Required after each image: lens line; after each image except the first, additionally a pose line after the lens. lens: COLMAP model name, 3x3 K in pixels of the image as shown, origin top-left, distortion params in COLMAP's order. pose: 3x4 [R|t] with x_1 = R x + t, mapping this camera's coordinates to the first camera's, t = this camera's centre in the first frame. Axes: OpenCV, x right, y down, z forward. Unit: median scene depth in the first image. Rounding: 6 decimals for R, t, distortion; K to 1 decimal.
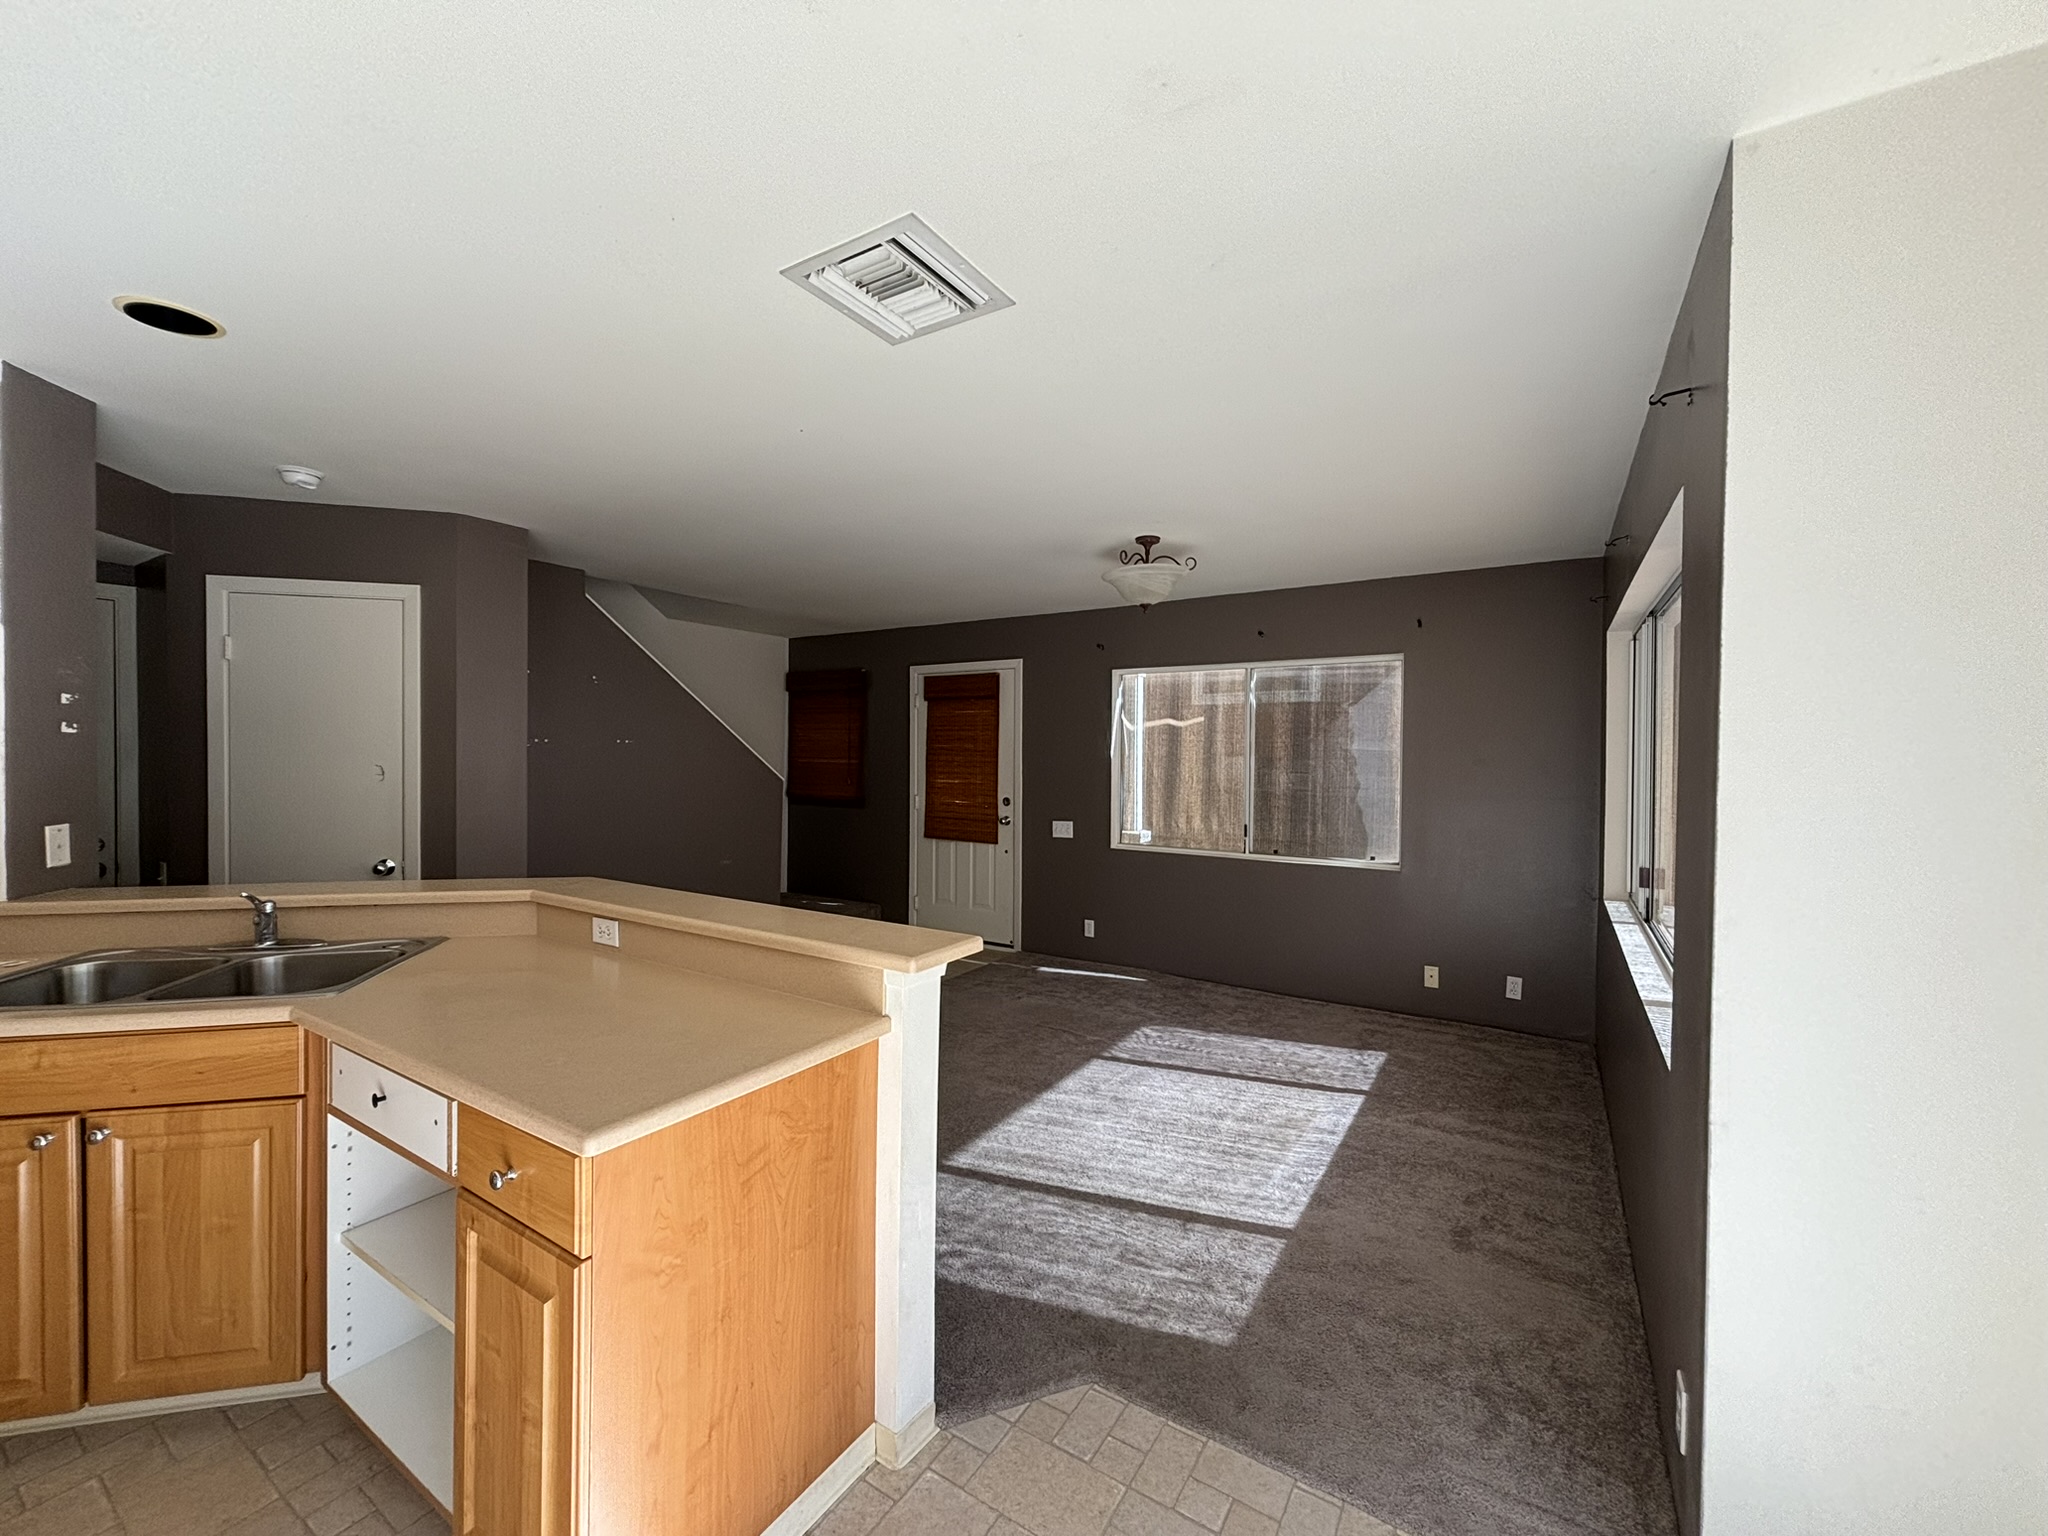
lens RADIAL K [[816.3, 0, 1025.3], [0, 816.3, 774.5], [0, 0, 1]] dist [-0.003258, 0.000387]
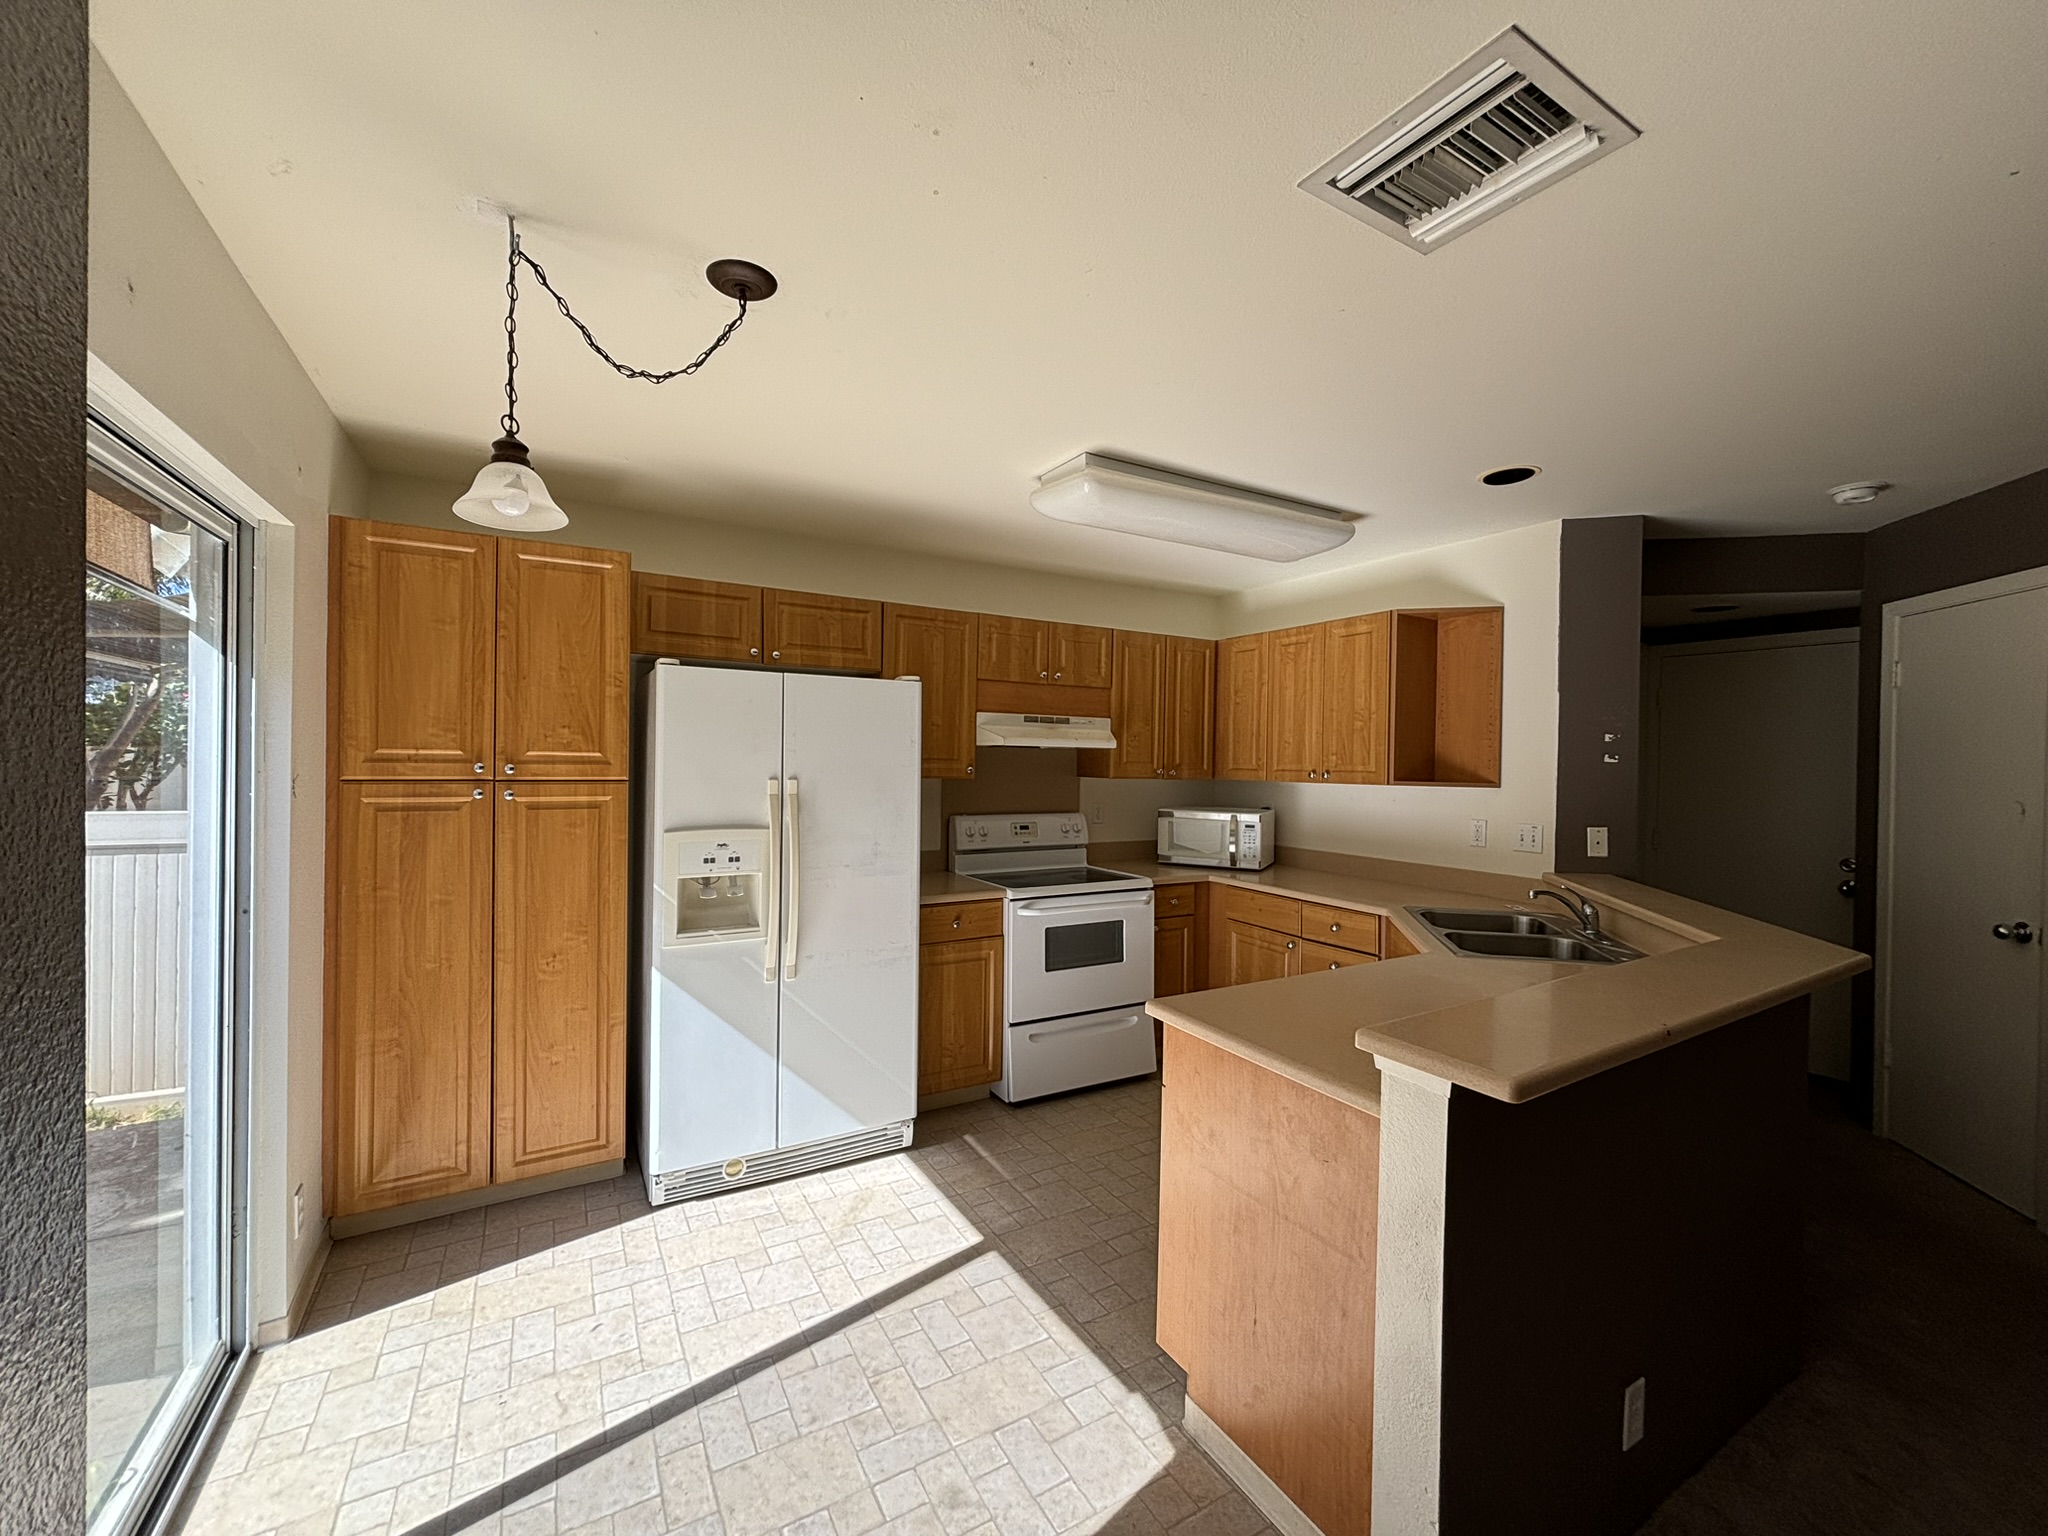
lens RADIAL K [[816.3, 0, 1025.9], [0, 816.3, 749.8], [0, 0, 1]] dist [-0.003258, 0.000387]
pose [[-0.469967, -0.026335, -0.882291, 0.471073], [-0.039752, 0.999172, -0.008649, -0.018899], [0.881788, 0.031009, -0.470625, 0.692823]]
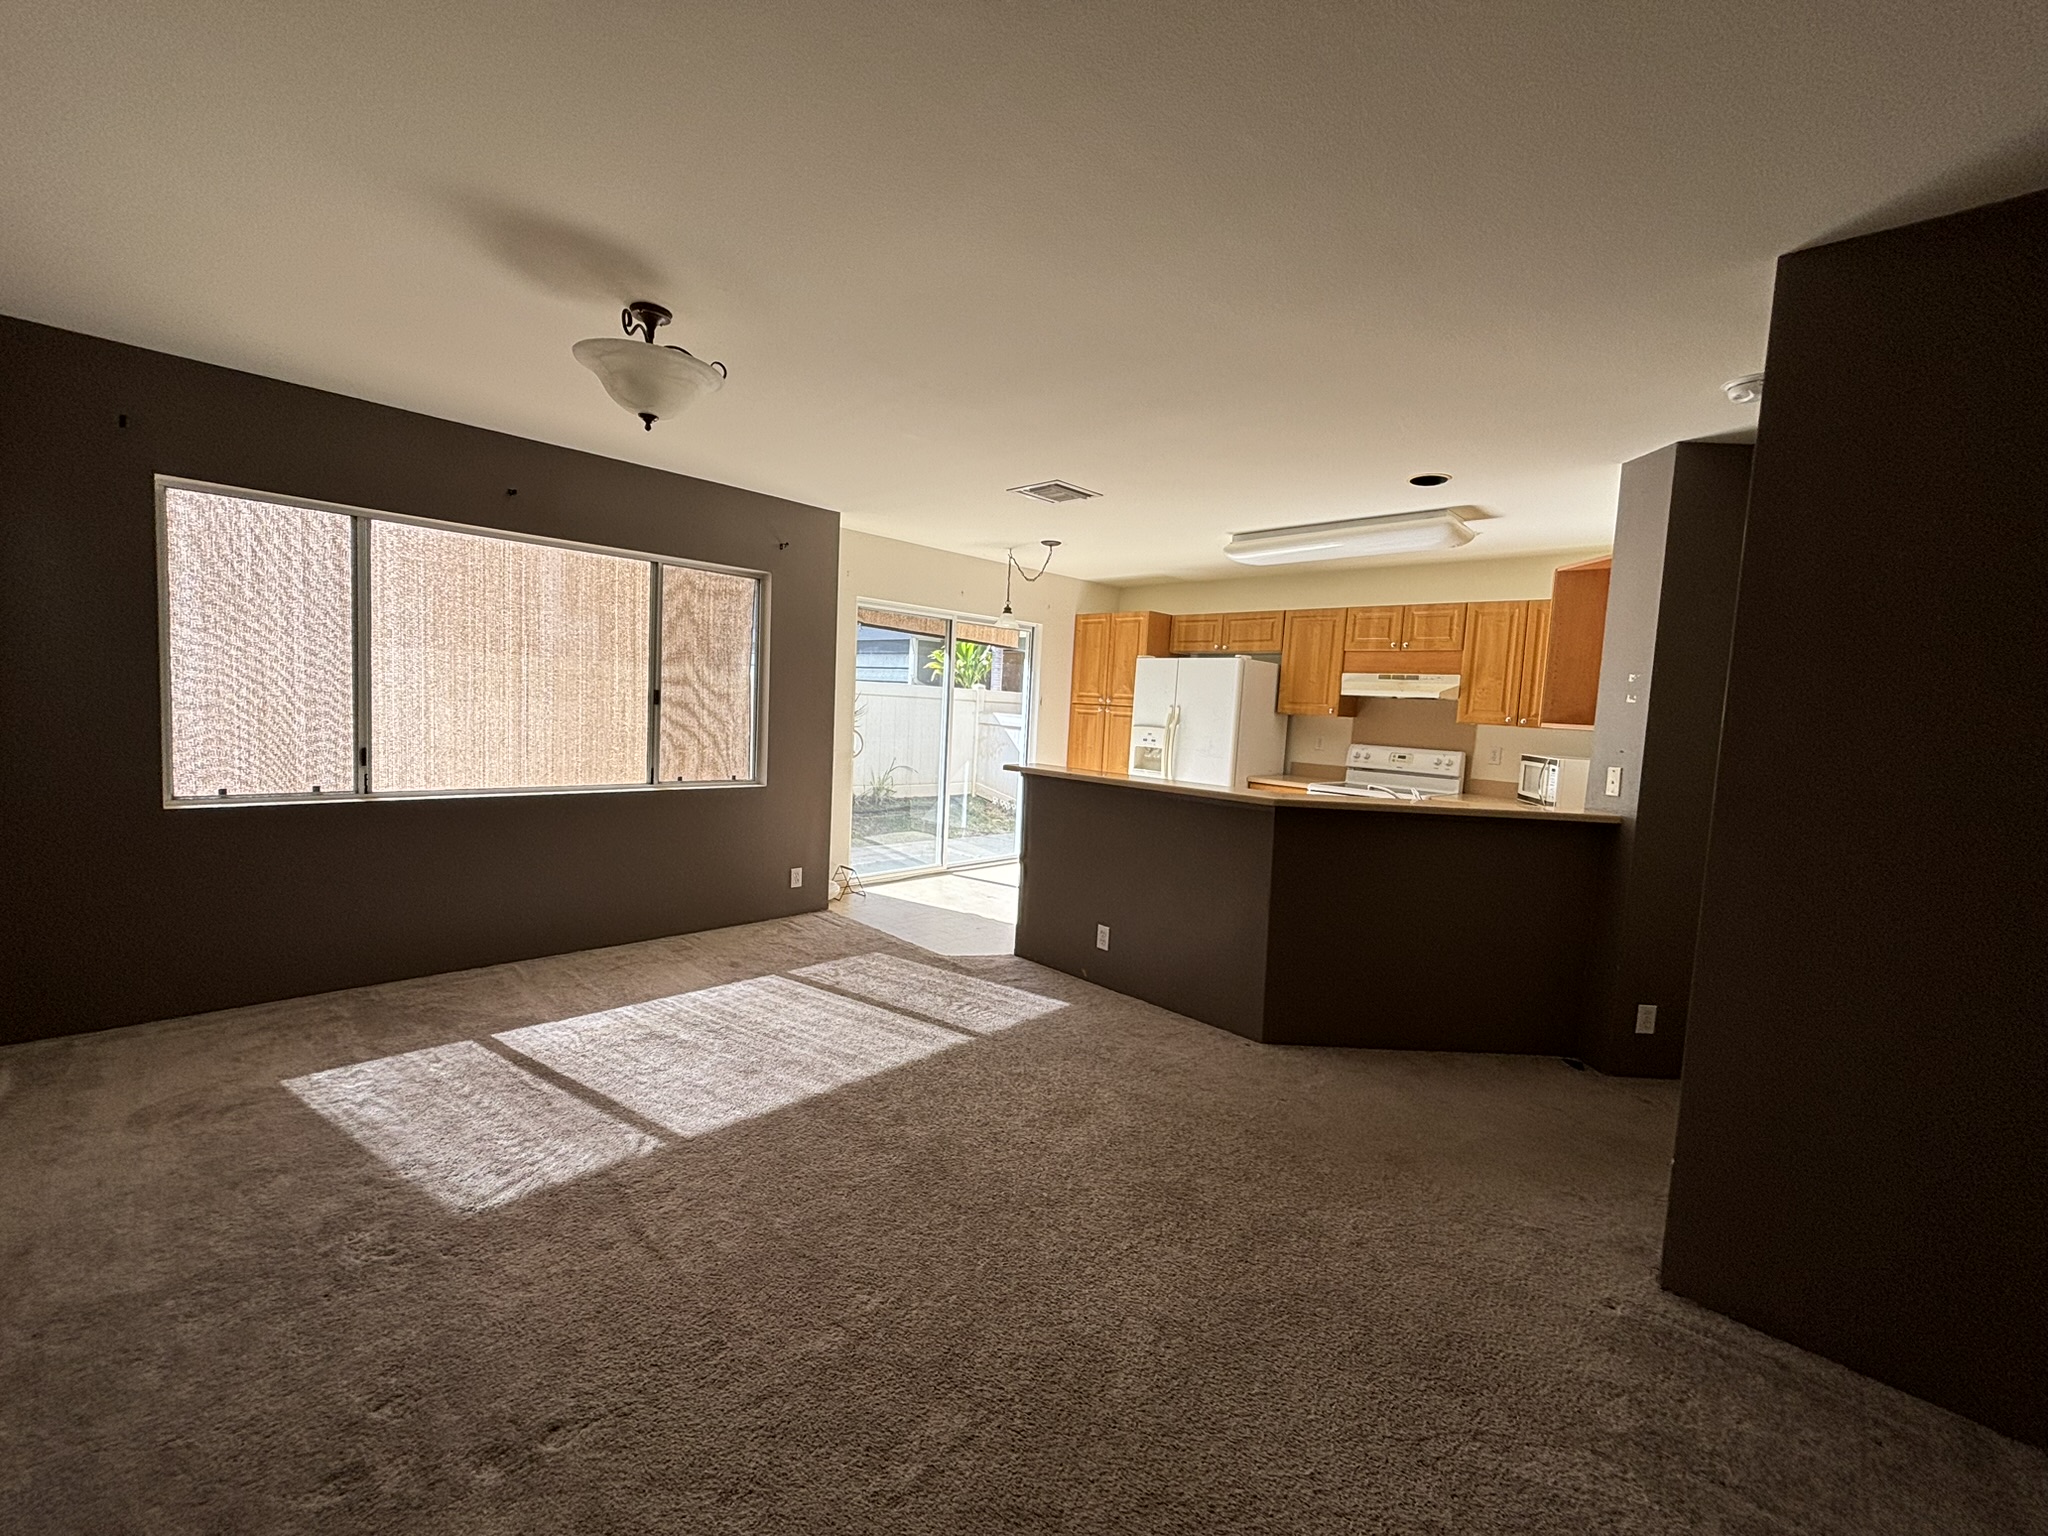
lens RADIAL K [[816.3, 0, 1026.8], [0, 816.3, 768.1], [0, 0, 1]] dist [-0.003258, 0.000387]
pose [[-0.976461, -0.076138, 0.201810, -0.417133], [-0.055249, 0.992702, 0.107197, -0.029542], [-0.208499, 0.093524, -0.973541, 2.309884]]
